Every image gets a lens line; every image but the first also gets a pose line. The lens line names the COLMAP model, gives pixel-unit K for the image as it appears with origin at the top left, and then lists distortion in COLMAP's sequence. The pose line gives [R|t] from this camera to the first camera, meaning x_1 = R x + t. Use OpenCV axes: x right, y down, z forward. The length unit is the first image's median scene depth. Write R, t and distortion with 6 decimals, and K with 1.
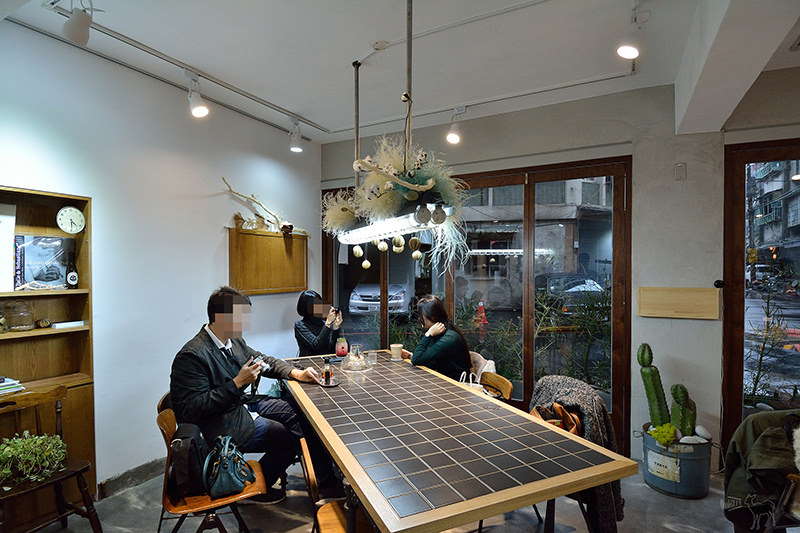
lens RADIAL K [[422.1, 0, 411.2], [0, 422.1, 276.8], [0, 0, 1]] dist [0.064140, -0.061115]
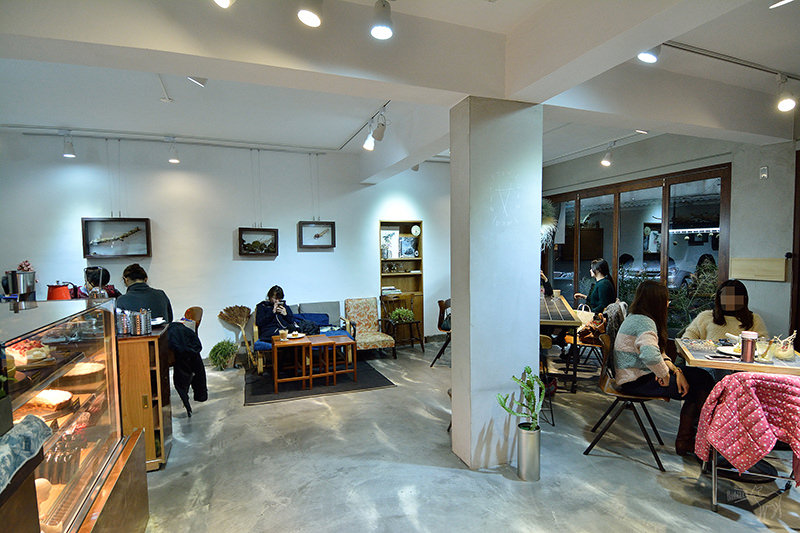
lens RADIAL K [[422.1, 0, 411.2], [0, 422.1, 276.8], [0, 0, 1]] dist [0.064140, -0.061115]
pose [[0.760654, 0.031552, -0.648391, 0.797489], [0.003217, 0.998623, 0.052369, 0.010807], [0.649150, -0.041920, 0.759505, -0.908068]]
